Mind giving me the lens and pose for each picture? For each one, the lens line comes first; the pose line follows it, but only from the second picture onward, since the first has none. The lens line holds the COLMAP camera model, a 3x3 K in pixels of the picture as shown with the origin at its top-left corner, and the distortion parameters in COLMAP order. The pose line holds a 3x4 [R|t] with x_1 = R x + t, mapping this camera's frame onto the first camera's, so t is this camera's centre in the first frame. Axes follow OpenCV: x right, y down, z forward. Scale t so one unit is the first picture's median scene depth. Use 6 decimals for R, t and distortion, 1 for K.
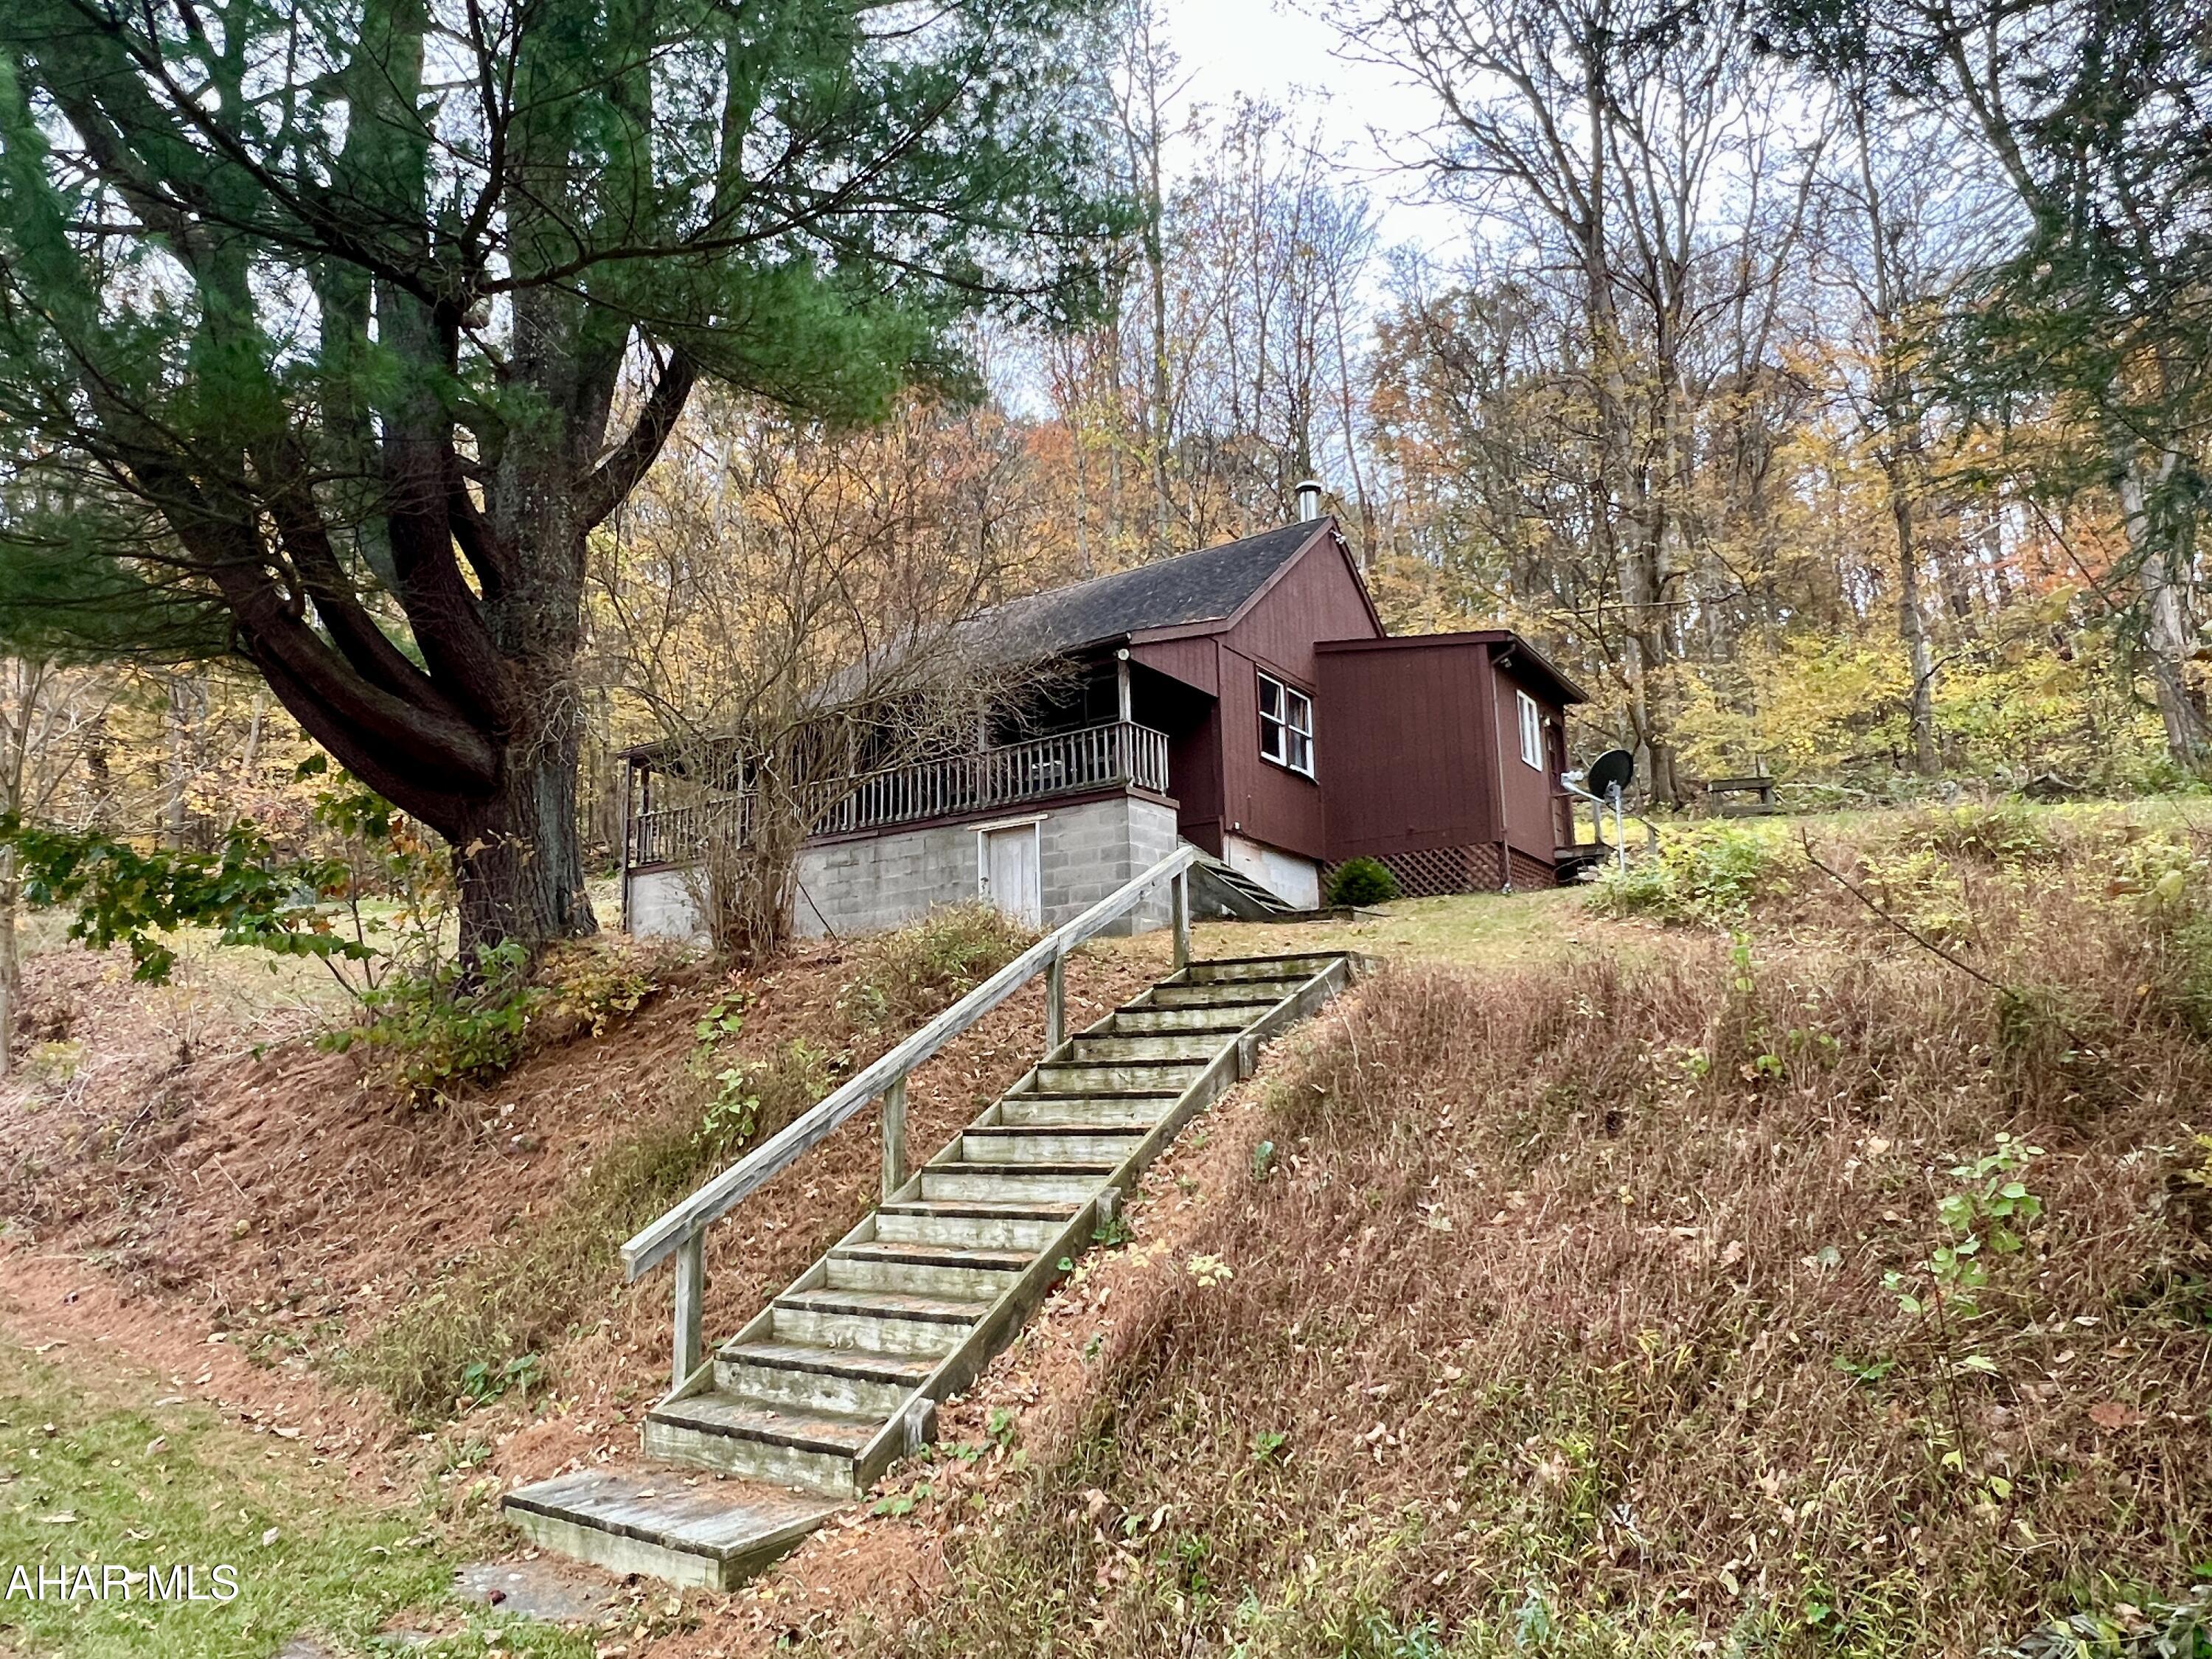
lens RADIAL K [[1354.8, 0, 1106.0], [0, 1354.8, 829.5], [0, 0, 1]] dist [-0.000762, -0.000186]
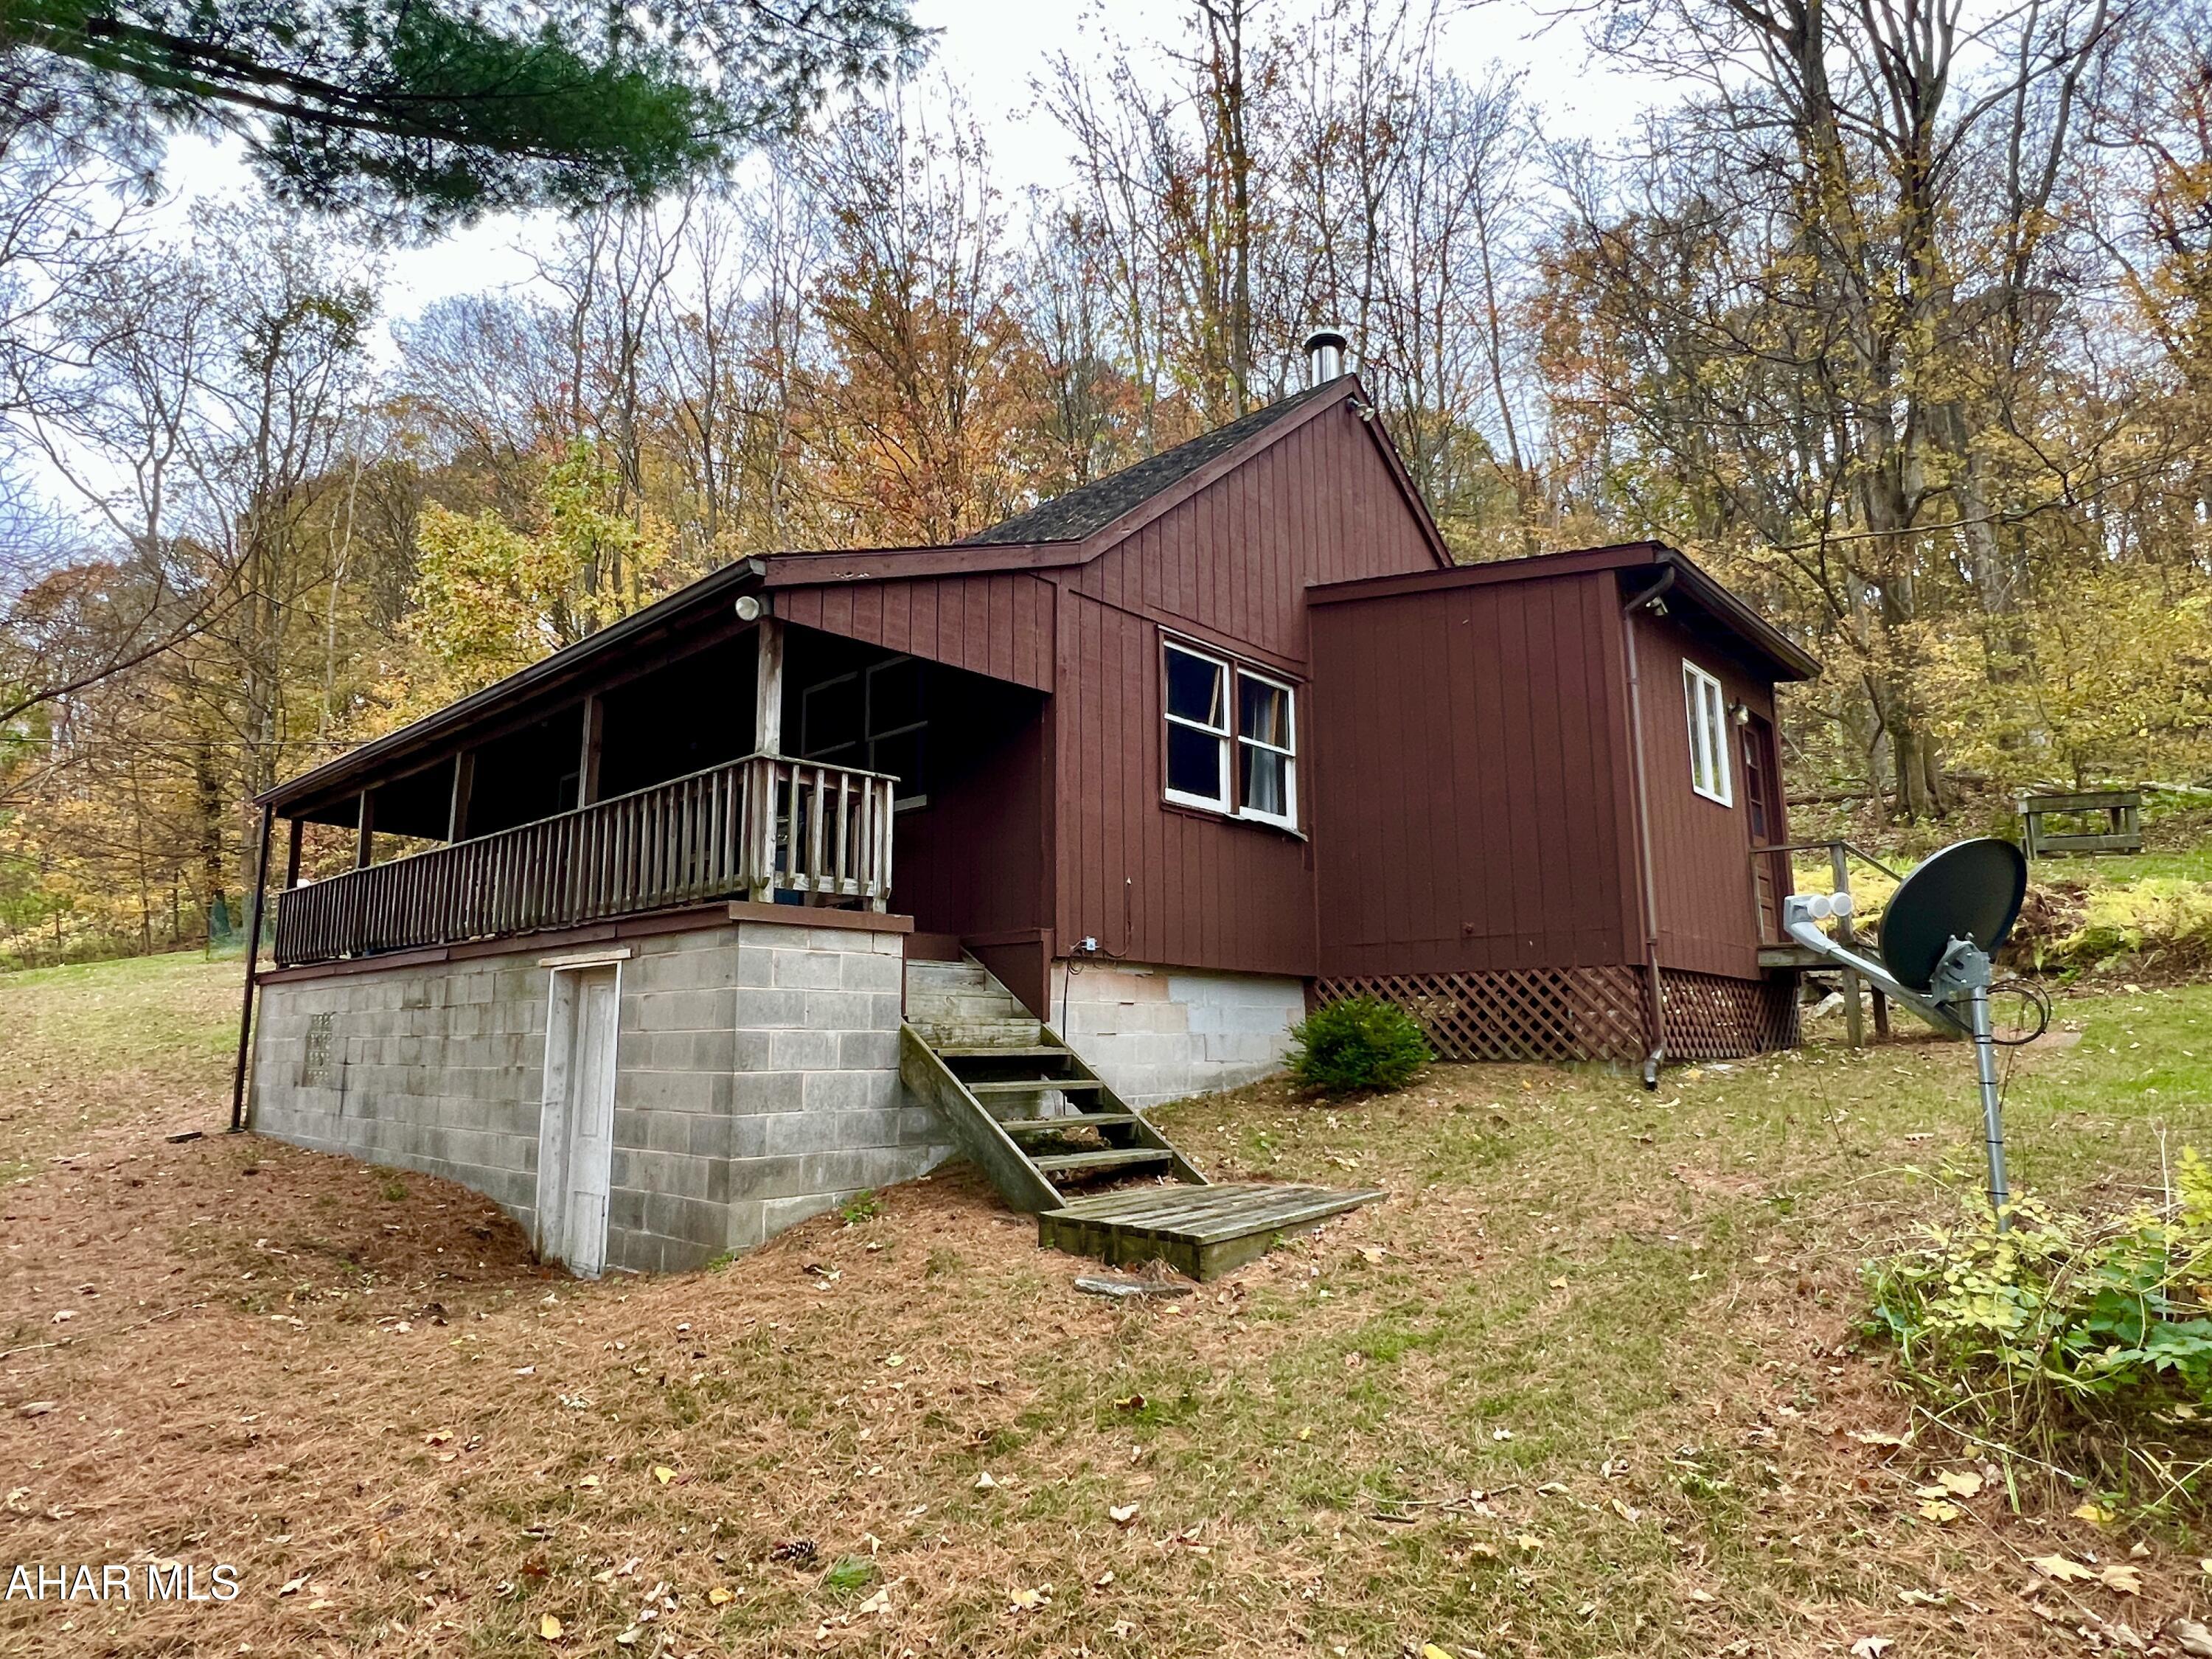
lens RADIAL K [[1230.8, 0, 1106.0], [0, 1230.8, 829.5], [0, 0, 1]] dist [-0.002119, -0.000009]
pose [[0.986324, -0.008843, -0.164583, 0.166224], [0.012425, 0.999708, 0.020747, -0.051357], [0.164351, -0.022509, 0.986145, 0.506165]]
